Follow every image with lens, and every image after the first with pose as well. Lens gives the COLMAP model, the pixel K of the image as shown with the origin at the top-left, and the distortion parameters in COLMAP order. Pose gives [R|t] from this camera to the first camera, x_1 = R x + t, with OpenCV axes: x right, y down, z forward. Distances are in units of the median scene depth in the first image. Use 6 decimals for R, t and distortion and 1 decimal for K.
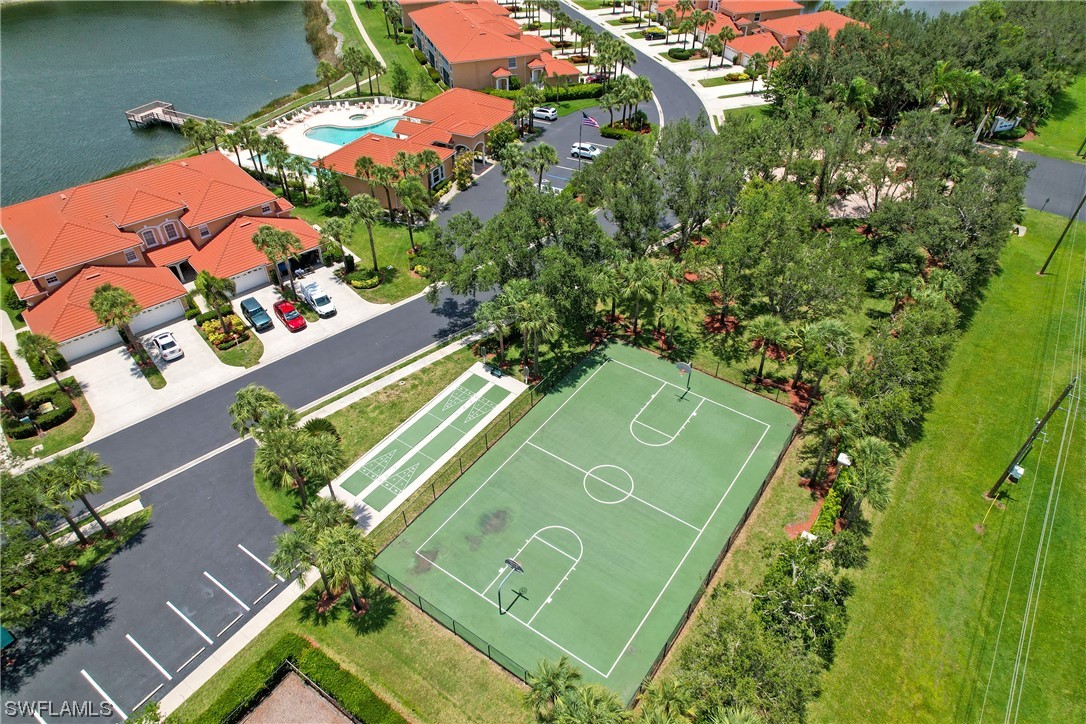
lens RADIAL K [[700.2, 0, 543.0], [0, 700.2, 362.0], [0, 0, 1]] dist [-0.076093, 0.083200]
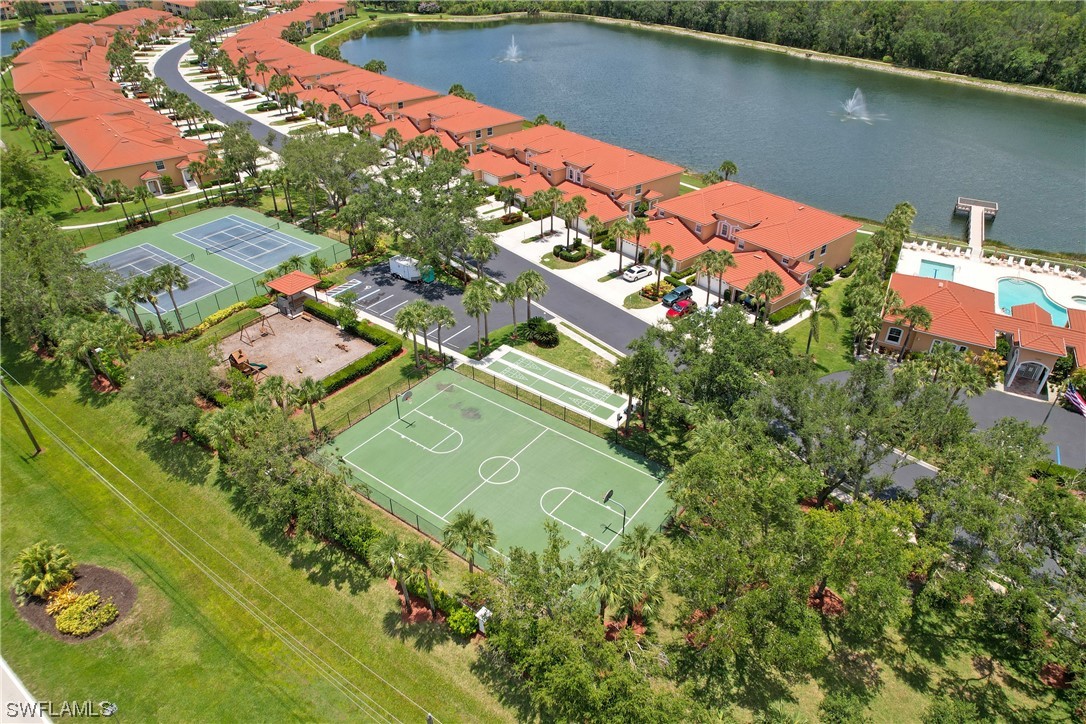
lens RADIAL K [[700.2, 0, 543.0], [0, 700.2, 362.0], [0, 0, 1]] dist [-0.076093, 0.083200]
pose [[-0.024276, 0.547628, -0.836370, 0.853260], [-0.638314, 0.635386, 0.434558, -0.443331], [0.769393, 0.544416, 0.334134, 0.461405]]
